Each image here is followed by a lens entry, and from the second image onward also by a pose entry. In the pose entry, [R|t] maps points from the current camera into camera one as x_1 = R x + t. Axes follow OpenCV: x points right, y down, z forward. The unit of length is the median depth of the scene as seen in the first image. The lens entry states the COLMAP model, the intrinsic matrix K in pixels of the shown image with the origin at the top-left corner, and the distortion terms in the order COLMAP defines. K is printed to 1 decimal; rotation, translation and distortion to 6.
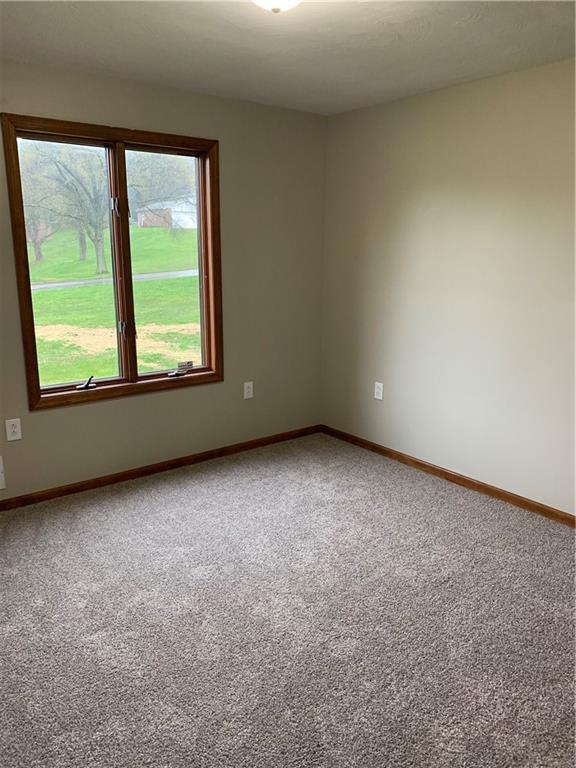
lens RADIAL K [[583.2, 0, 284.5], [0, 583.2, 380.0], [0, 0, 1]] dist [0.048952, -0.054719]
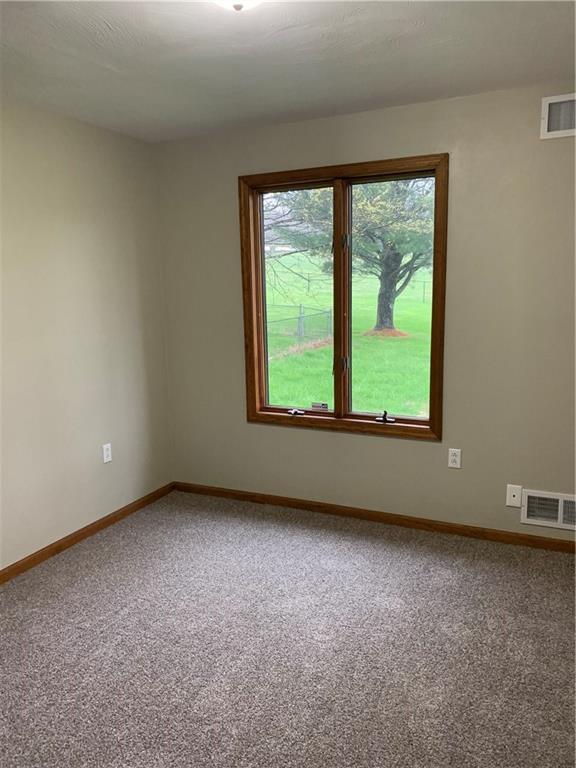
lens RADIAL K [[583.2, 0, 289.2], [0, 583.2, 391.1], [0, 0, 1]] dist [0.048952, -0.054719]
pose [[0.474091, 0.152784, -0.867119, 0.544535], [-0.188769, 0.979567, 0.069389, -0.092404], [0.860003, 0.130789, 0.493244, 0.432790]]
